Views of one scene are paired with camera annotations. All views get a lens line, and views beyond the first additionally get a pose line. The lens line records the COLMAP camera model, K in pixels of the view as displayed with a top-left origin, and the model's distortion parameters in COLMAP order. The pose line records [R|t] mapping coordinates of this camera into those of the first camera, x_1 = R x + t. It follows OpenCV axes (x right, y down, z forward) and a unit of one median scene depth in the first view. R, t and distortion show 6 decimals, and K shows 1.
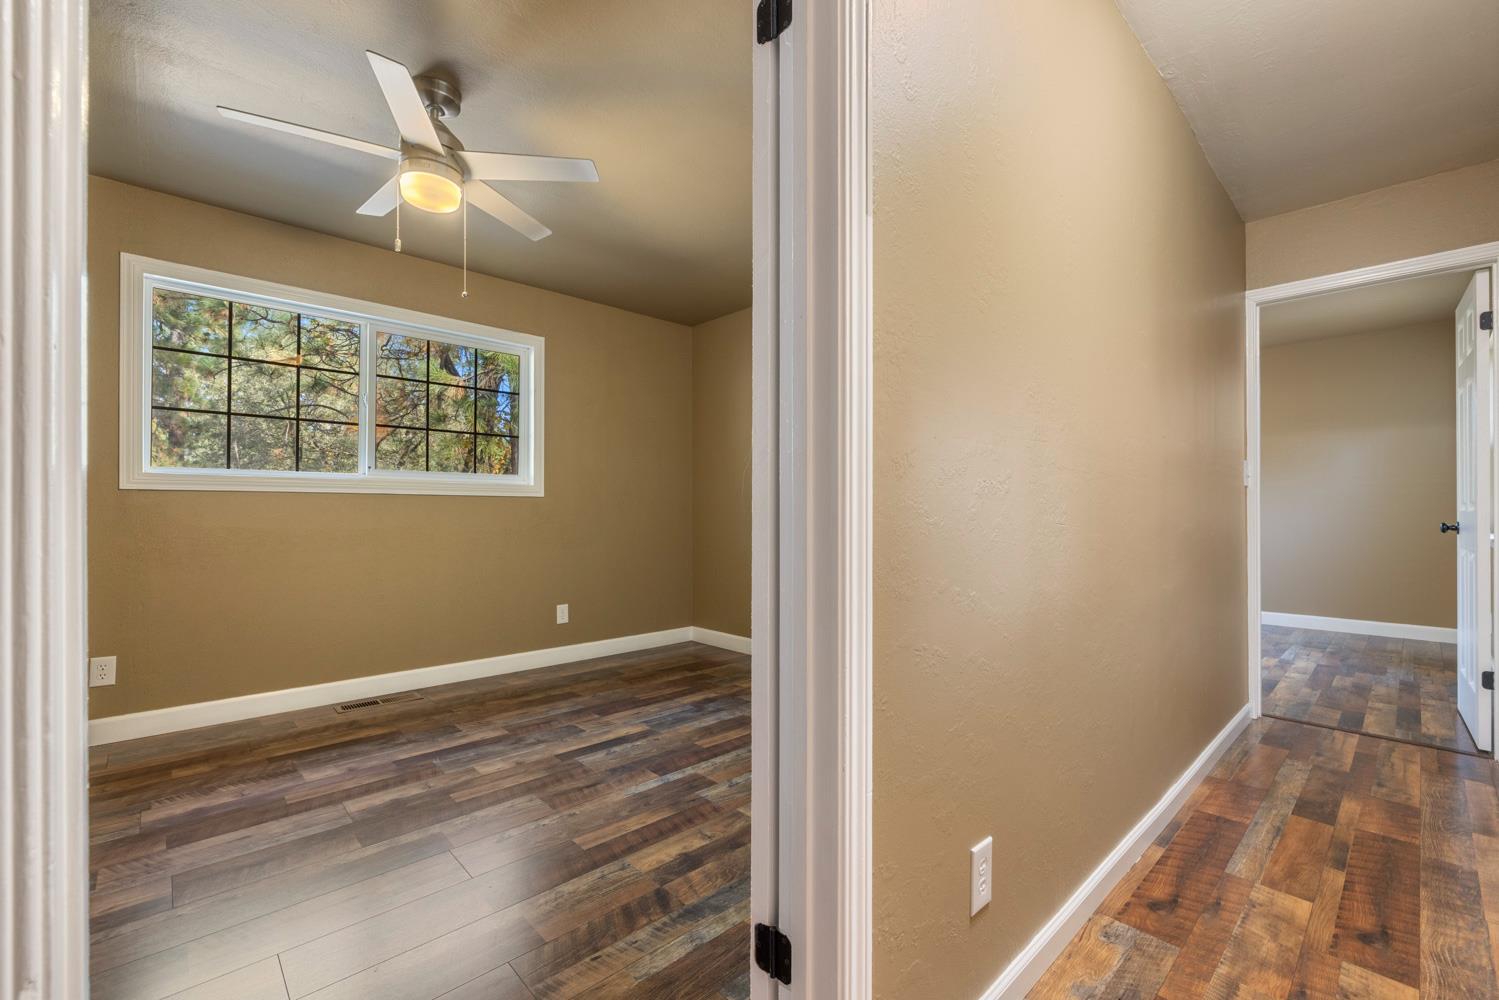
lens RADIAL K [[625.0, 0, 750.3], [0, 625.0, 503.3], [0, 0, 1]] dist [-0.003763, 0.001588]
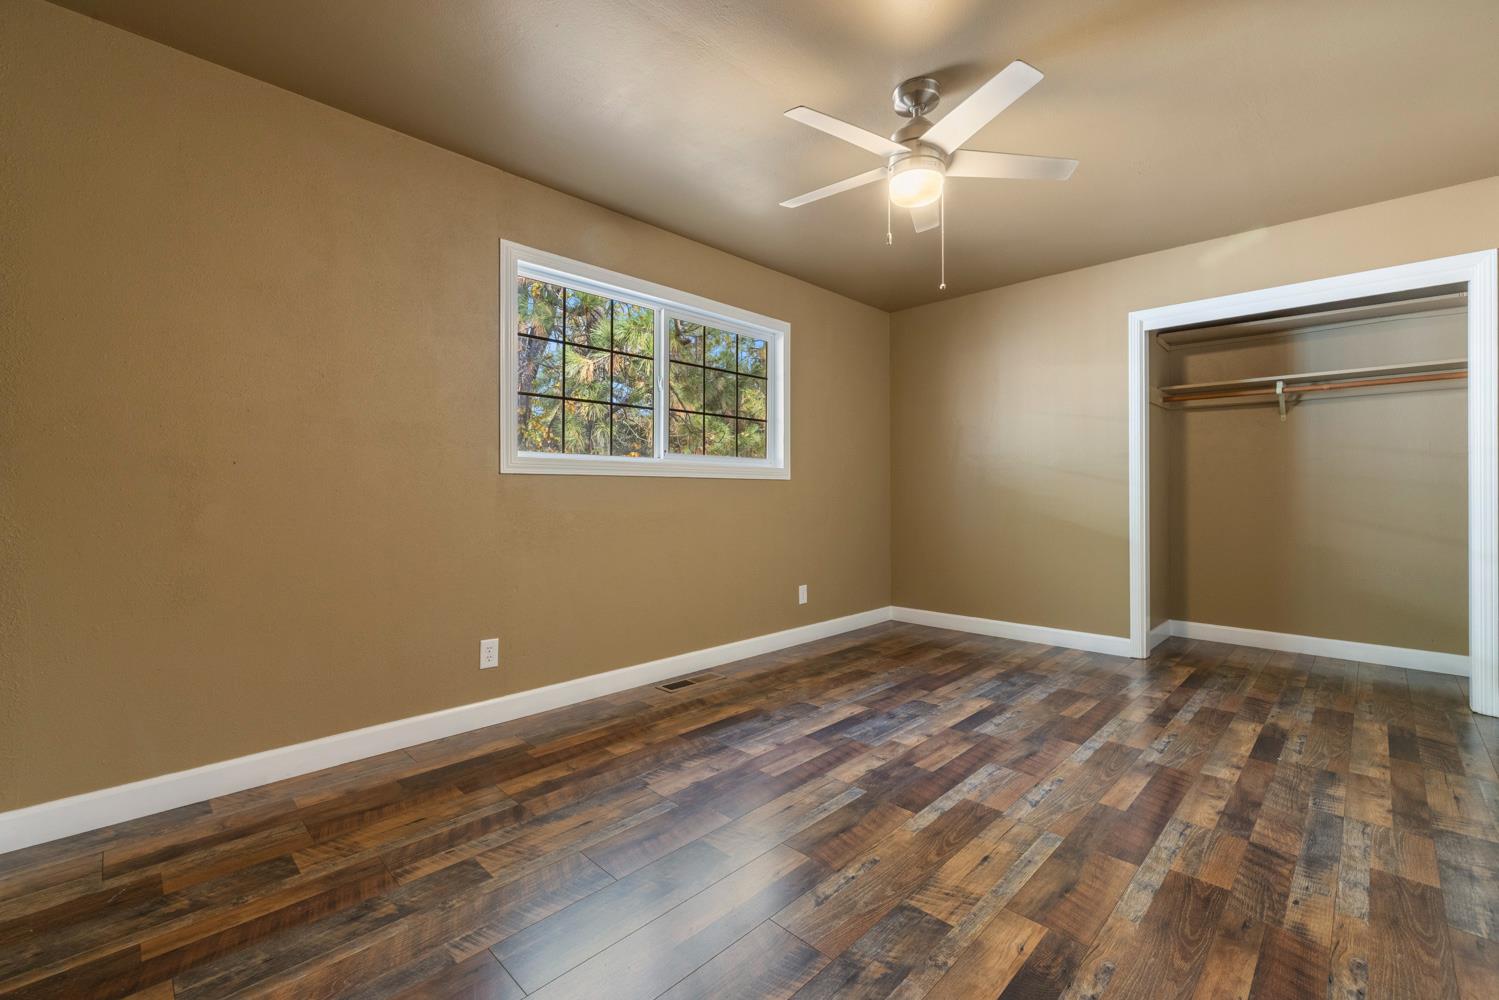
lens RADIAL K [[625.0, 0, 751.6], [0, 625.0, 497.0], [0, 0, 1]] dist [-0.003763, 0.001588]
pose [[0.999382, -0.003432, 0.034973, -0.597670], [0.002730, 0.999794, 0.020123, -0.005006], [-0.035035, -0.020015, 0.999186, -0.024274]]
